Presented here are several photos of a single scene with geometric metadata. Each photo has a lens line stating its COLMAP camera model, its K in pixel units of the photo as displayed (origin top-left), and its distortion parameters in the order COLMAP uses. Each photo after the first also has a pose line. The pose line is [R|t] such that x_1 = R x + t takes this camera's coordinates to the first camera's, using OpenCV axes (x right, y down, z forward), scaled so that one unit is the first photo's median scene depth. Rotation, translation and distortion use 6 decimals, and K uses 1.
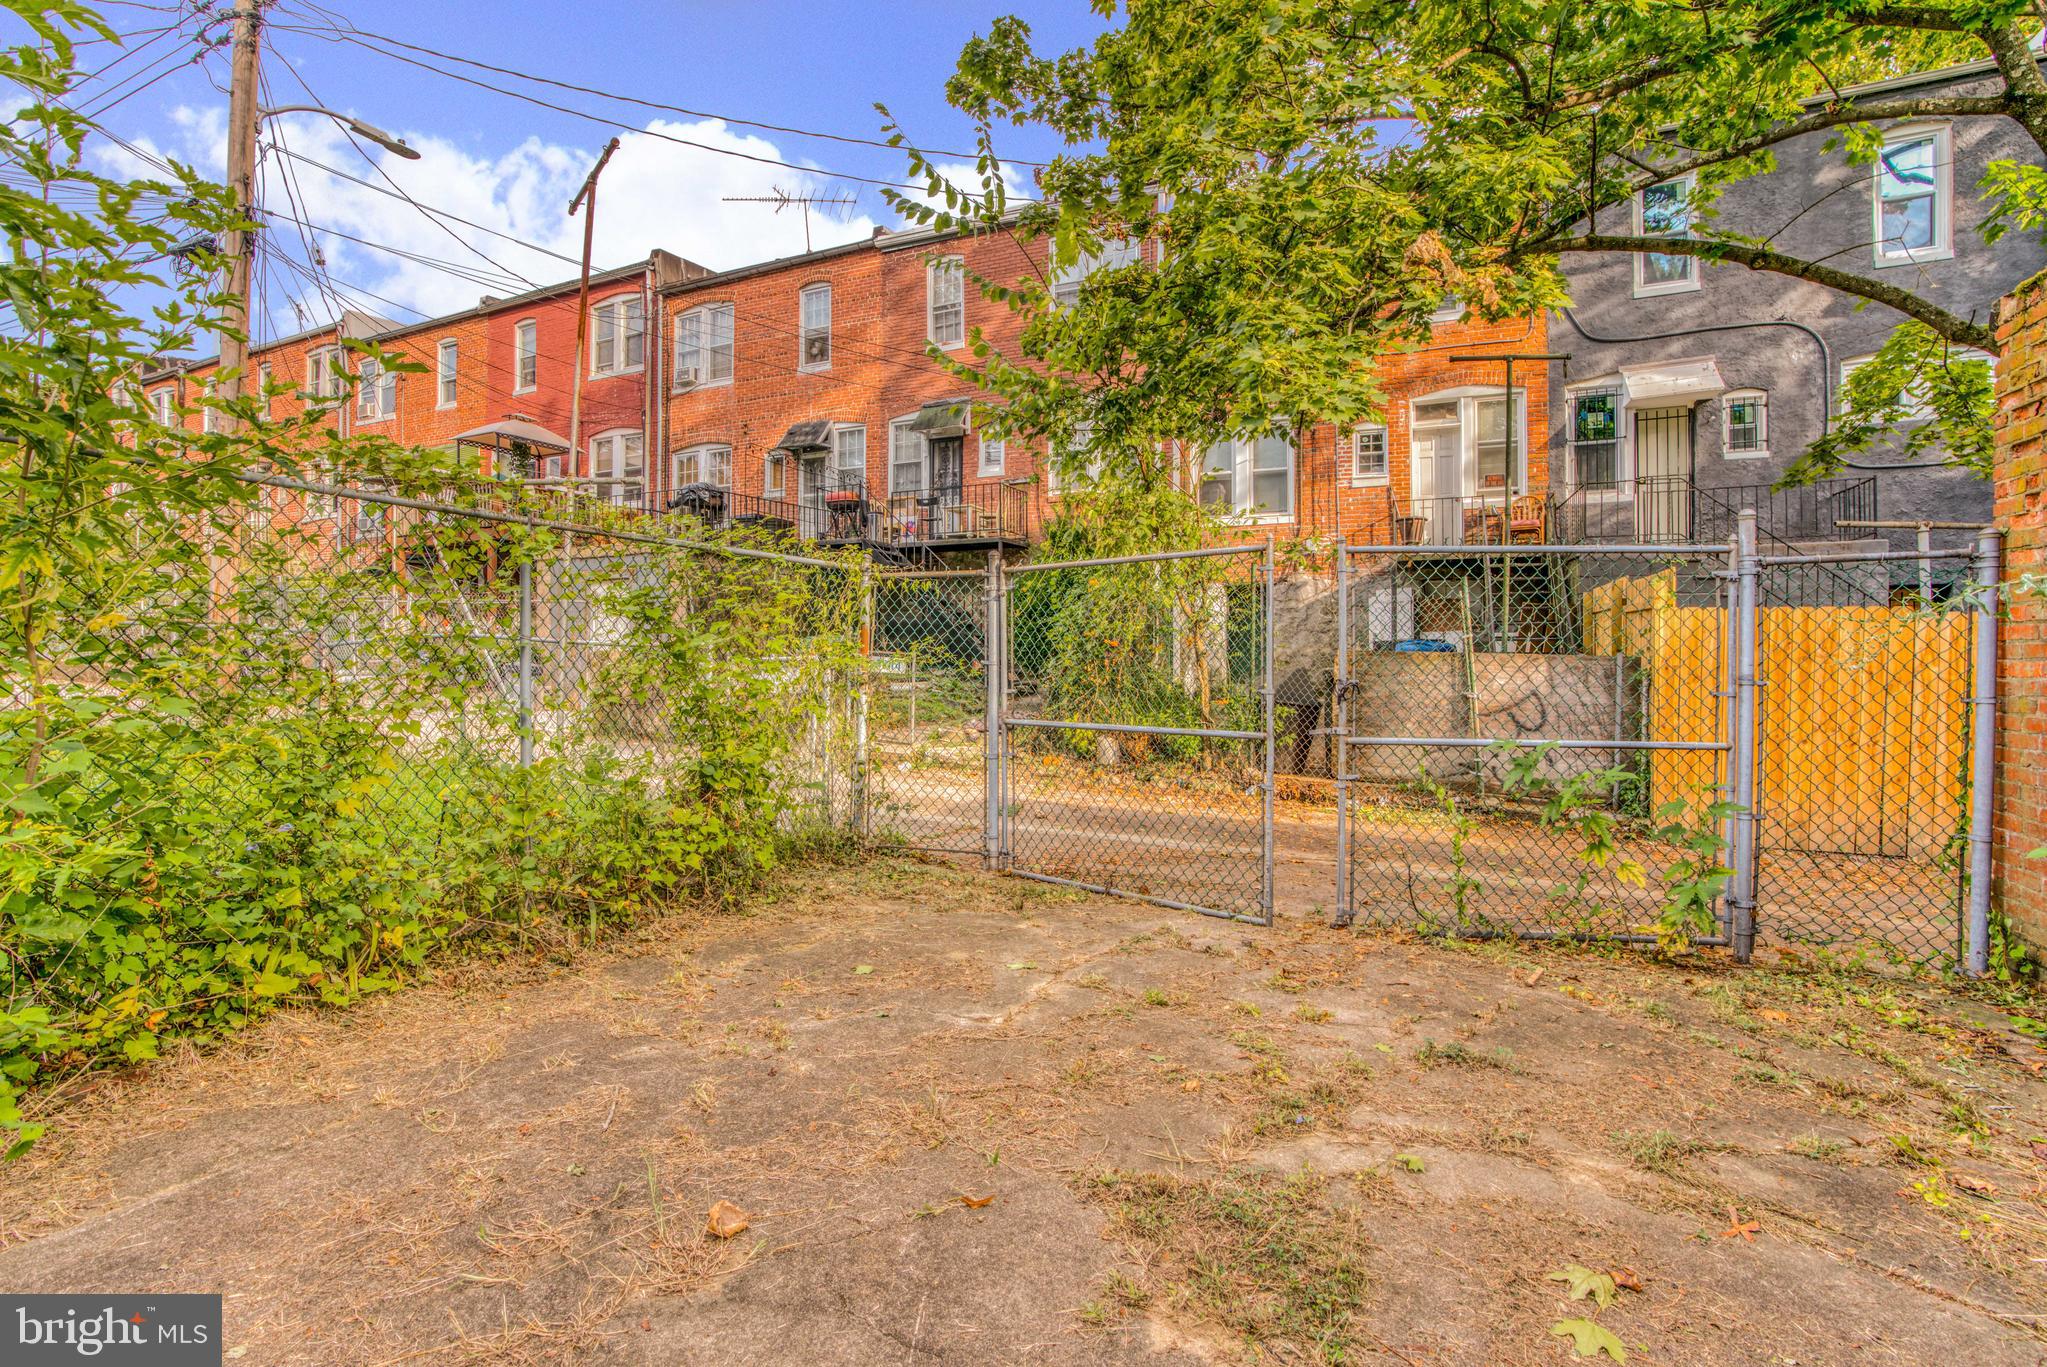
lens RADIAL K [[951.9, 0, 1004.4], [0, 951.9, 680.6], [0, 0, 1]] dist [-0.071022, 0.026041]
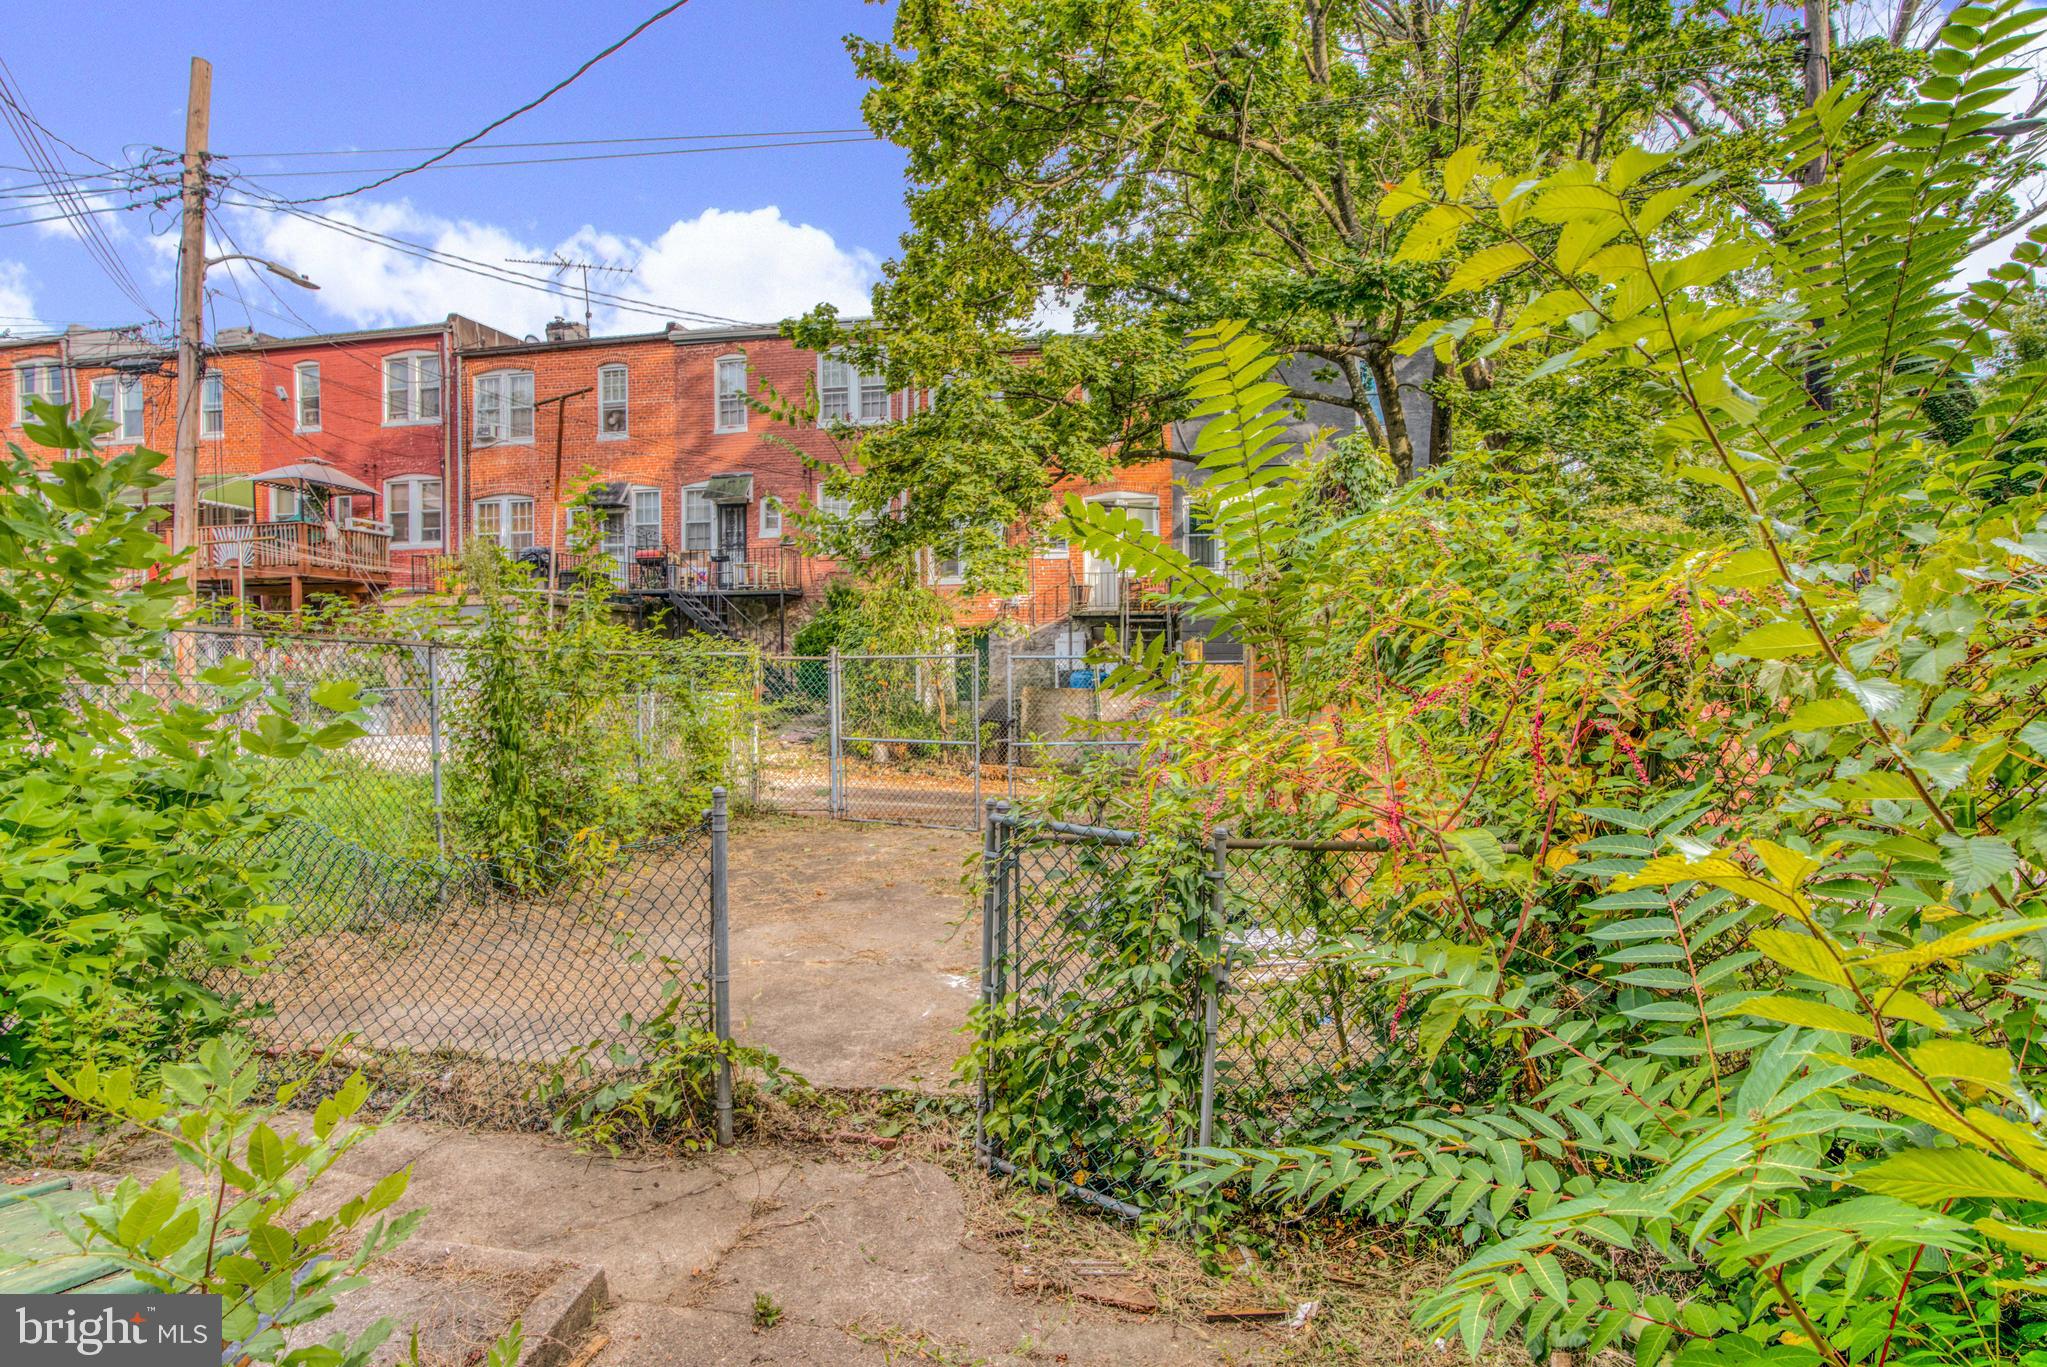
lens RADIAL K [[951.9, 0, 1004.4], [0, 951.9, 680.6], [0, 0, 1]] dist [-0.071022, 0.026041]
pose [[0.960311, -0.010327, 0.278740, -0.062818], [0.011682, 0.999927, -0.003200, -0.018303], [-0.278687, 0.006329, 0.960361, -0.262066]]
